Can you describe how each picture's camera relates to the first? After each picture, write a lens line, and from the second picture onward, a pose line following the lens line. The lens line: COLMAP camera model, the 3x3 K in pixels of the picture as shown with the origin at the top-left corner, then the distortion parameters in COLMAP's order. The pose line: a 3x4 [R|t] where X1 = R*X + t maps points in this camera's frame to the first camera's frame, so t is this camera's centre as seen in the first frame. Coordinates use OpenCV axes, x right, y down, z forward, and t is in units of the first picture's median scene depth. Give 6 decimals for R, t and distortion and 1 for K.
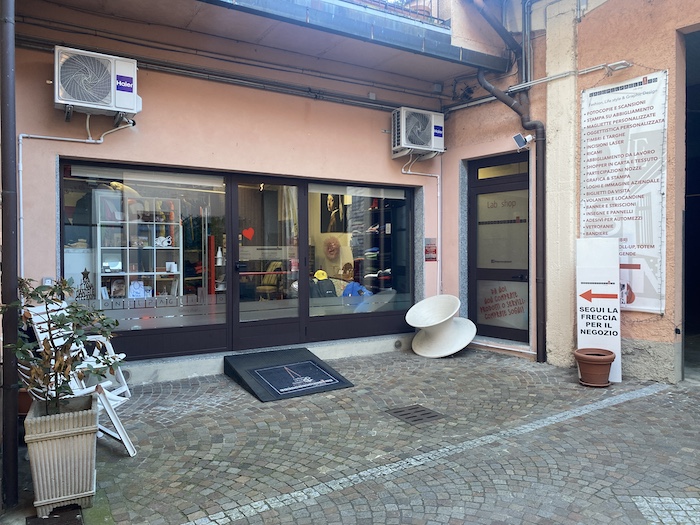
lens RADIAL K [[539.7, 0, 350.2], [0, 539.7, 262.5], [0, 0, 1]] dist [0.013895, -0.032512]
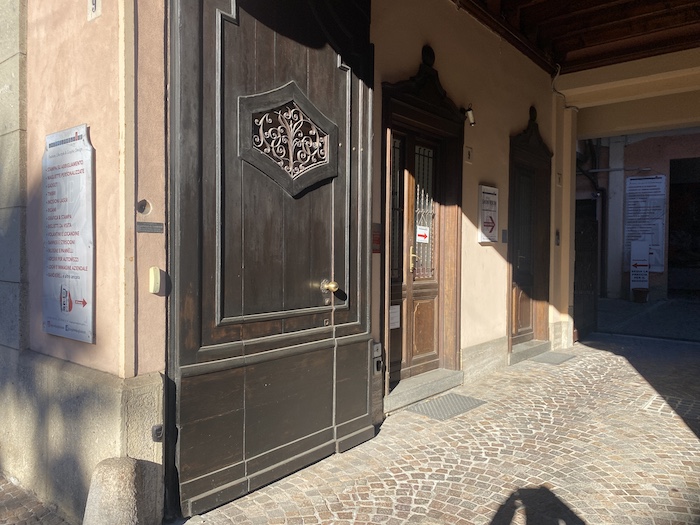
lens RADIAL K [[539.7, 0, 350.8], [0, 539.7, 259.9], [0, 0, 1]] dist [0.013895, -0.032512]
pose [[0.938799, 0.006873, 0.344398, -1.539221], [-0.005256, 0.999970, -0.005627, 0.055819], [-0.344426, 0.003473, 0.938807, -0.791191]]
